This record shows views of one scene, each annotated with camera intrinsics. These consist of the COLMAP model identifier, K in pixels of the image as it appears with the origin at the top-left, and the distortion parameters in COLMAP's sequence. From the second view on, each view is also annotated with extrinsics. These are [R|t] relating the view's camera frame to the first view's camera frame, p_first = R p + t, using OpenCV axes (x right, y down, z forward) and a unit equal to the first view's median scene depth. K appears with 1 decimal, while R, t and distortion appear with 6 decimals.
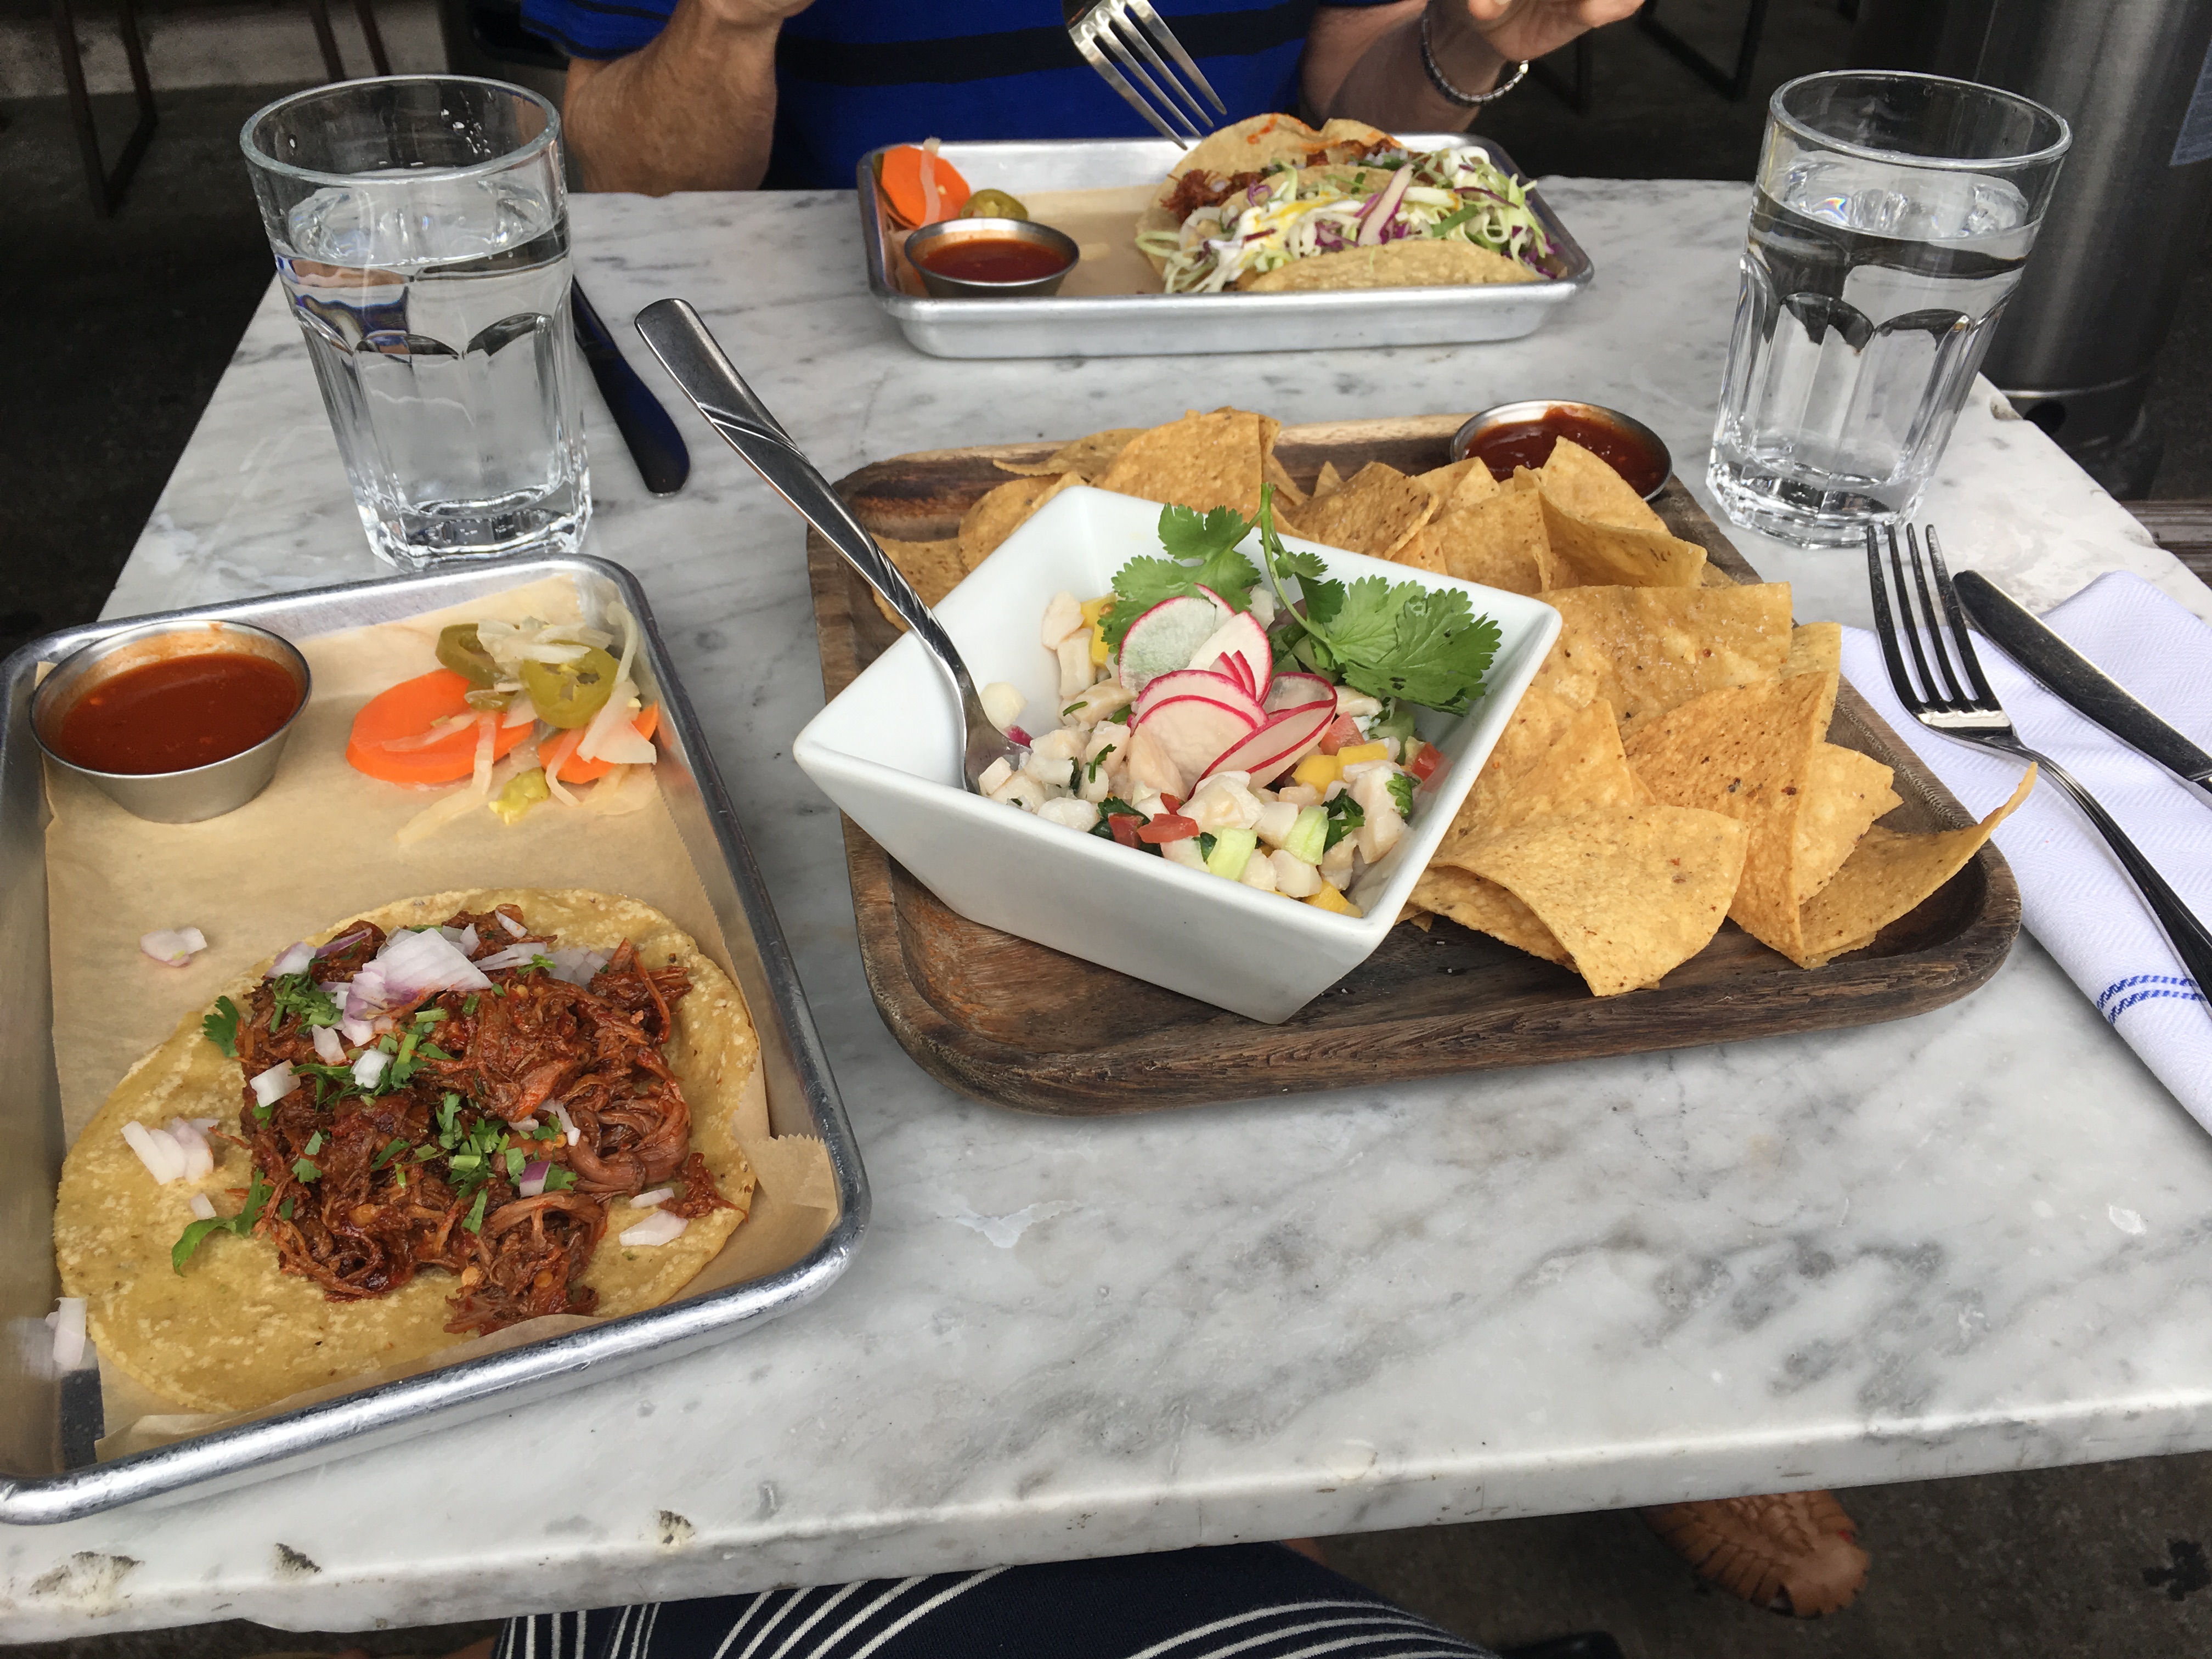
lens RADIAL K [[1967.6, 0, 1106.0], [0, 1967.6, 829.5], [0, 0, 1]] dist [-0.004149, -0.019423]
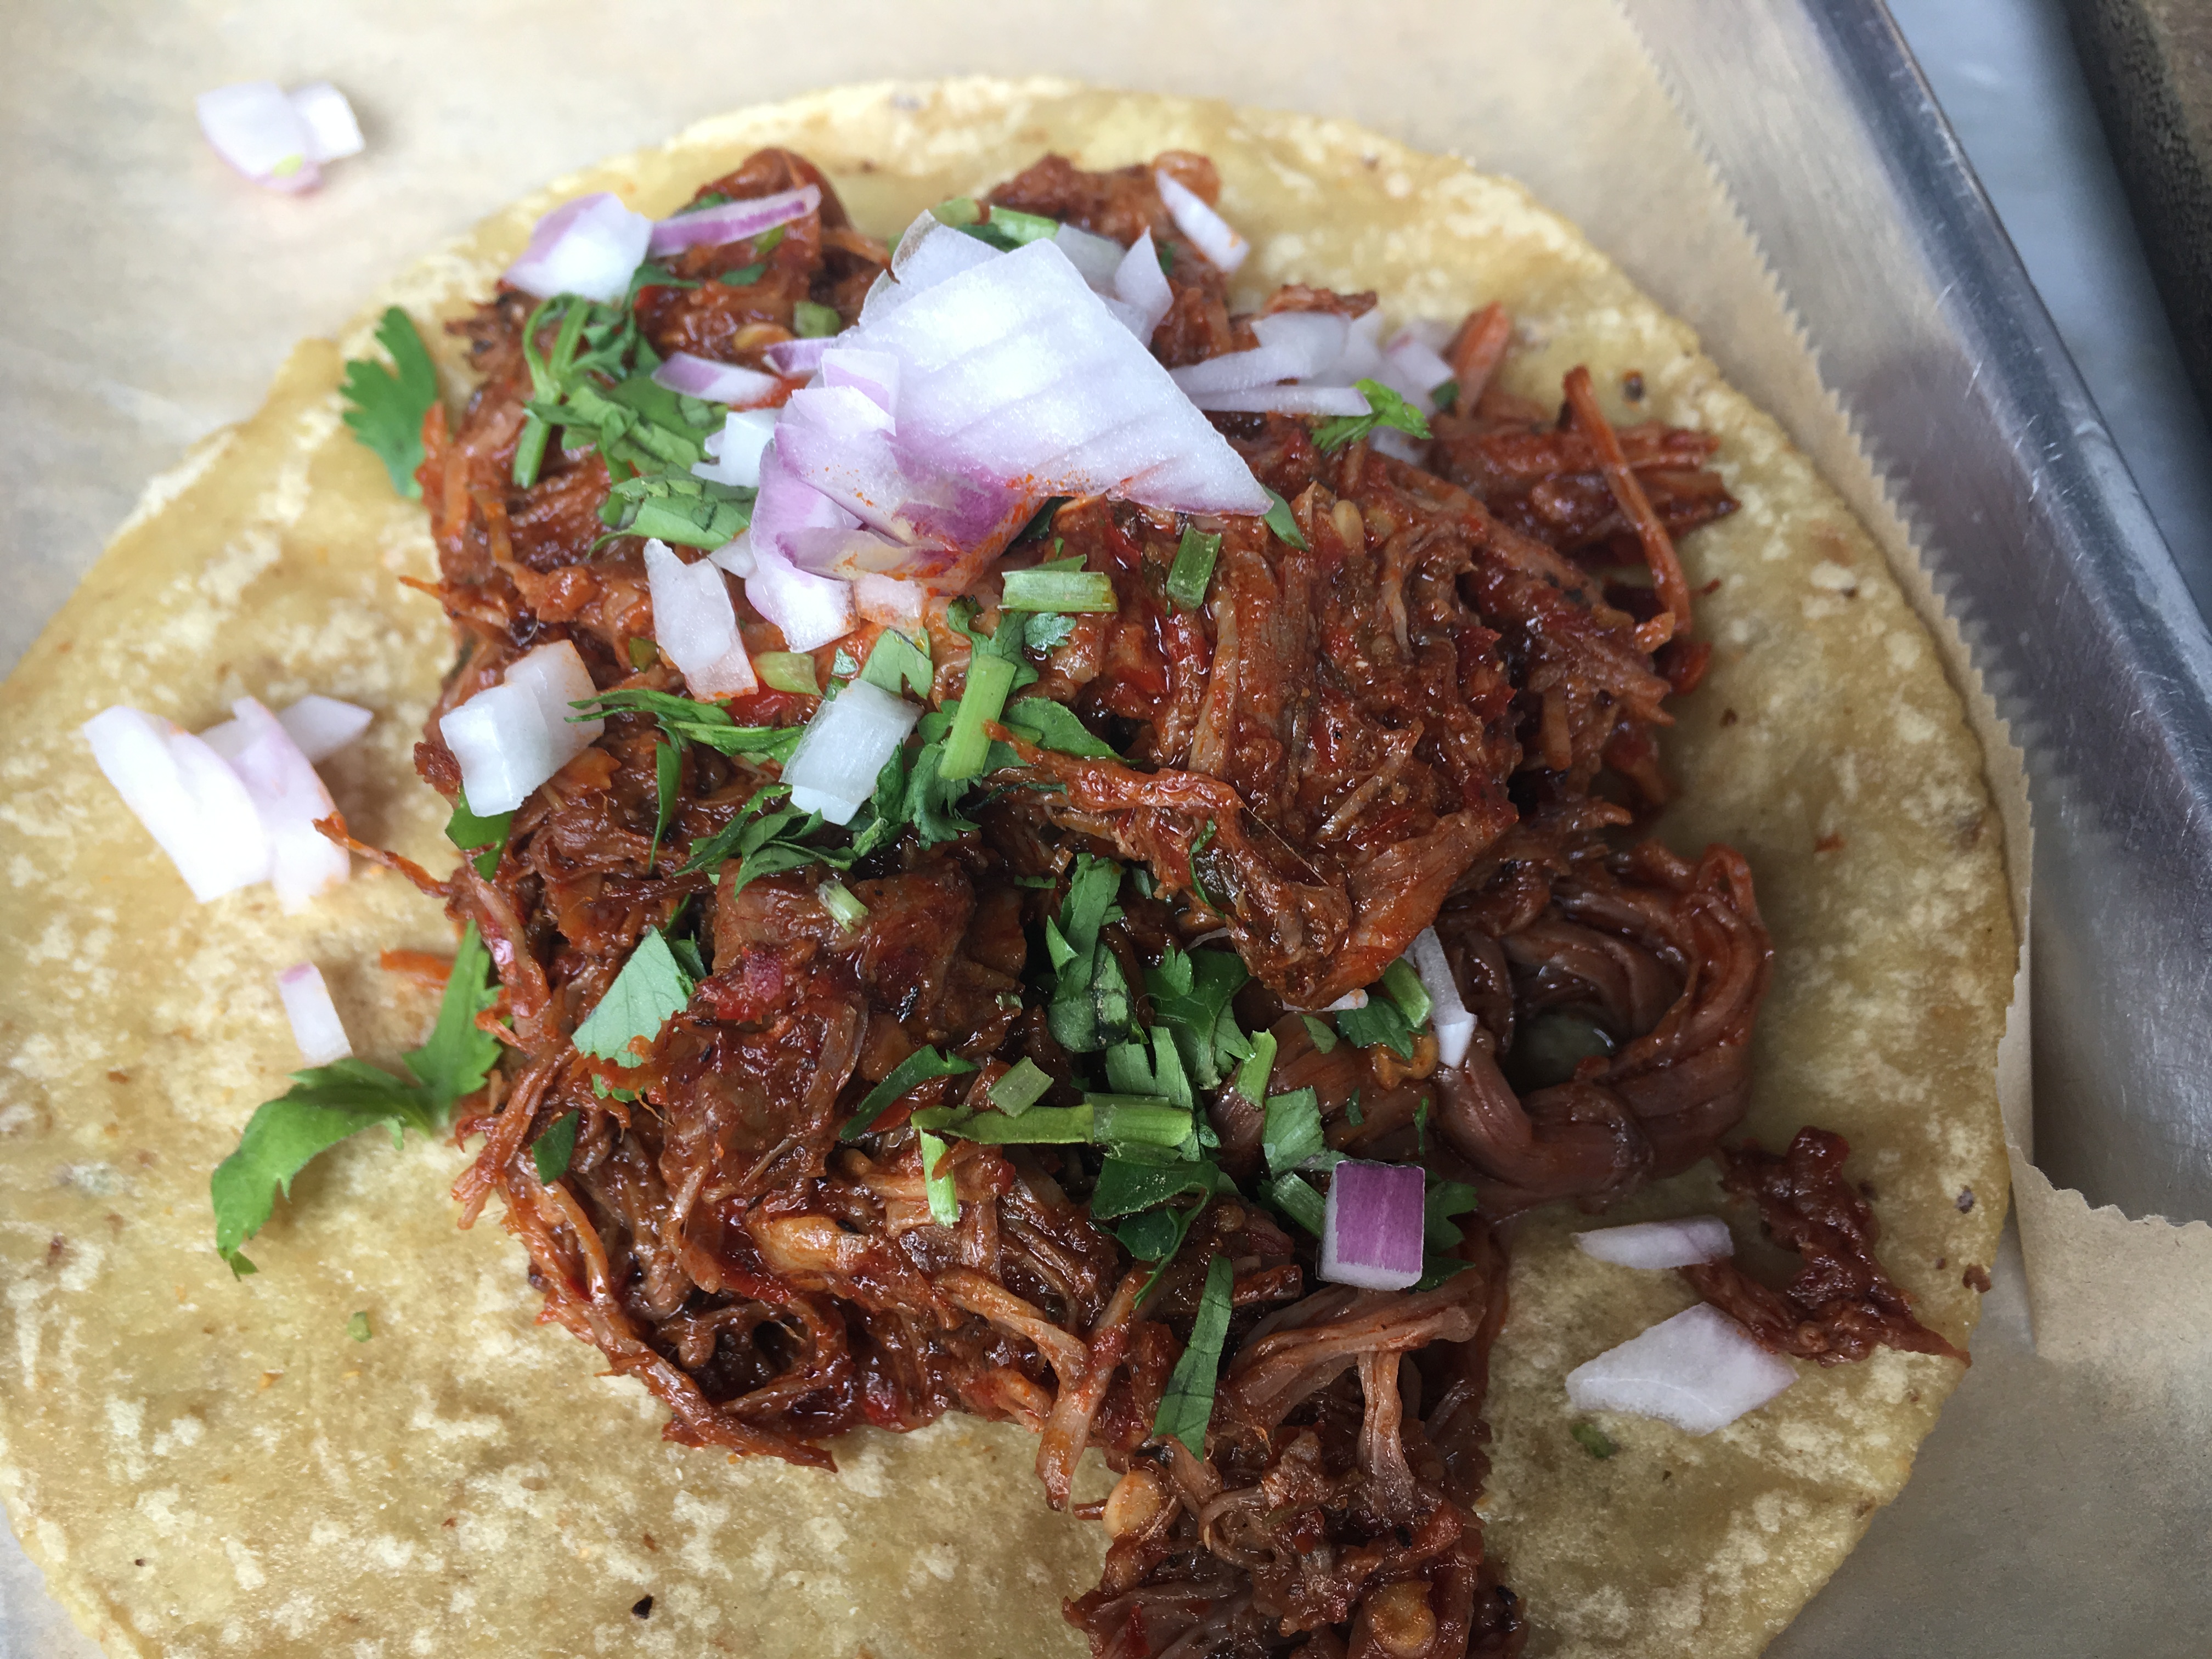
lens RADIAL K [[1911.3, 0, 1106.0], [0, 1911.3, 829.5], [0, 0, 1]] dist [0.055448, -0.136655]
pose [[0.981281, 0.174060, -0.082407, -0.302931], [-0.127655, 0.908285, 0.398400, 0.015267], [0.144195, -0.380423, 0.913502, 0.726130]]
